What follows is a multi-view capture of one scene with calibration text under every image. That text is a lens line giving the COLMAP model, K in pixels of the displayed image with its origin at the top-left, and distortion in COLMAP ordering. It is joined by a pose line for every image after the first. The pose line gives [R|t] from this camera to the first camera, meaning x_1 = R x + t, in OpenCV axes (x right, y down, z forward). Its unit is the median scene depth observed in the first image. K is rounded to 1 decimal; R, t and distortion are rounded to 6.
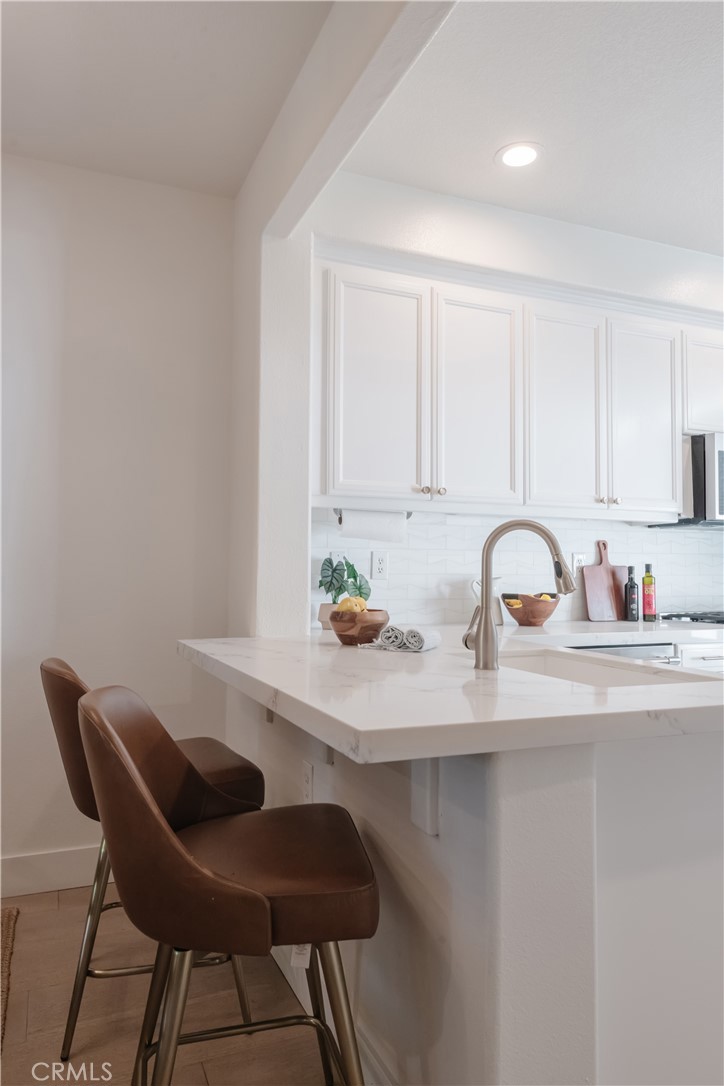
lens RADIAL K [[722.9, 0, 362.0], [0, 722.9, 543.0], [0, 0, 1]] dist [0.040481, -0.000147]
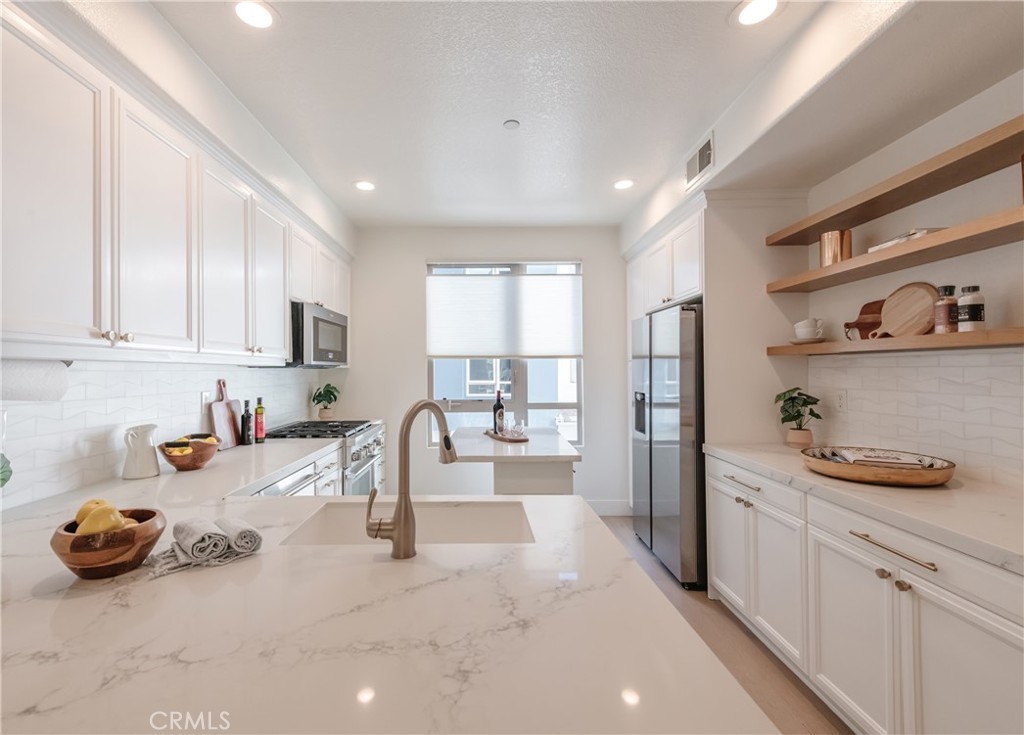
lens RADIAL K [[447.1, 0, 482.1], [0, 447.1, 365.6], [0, 0, 1]] dist [0.008267, -0.000589]
pose [[0.393069, 0.002973, 0.919504, -0.187157], [-0.029555, 0.999519, 0.009402, -0.049589], [-0.919034, -0.030872, 0.392968, 0.365685]]
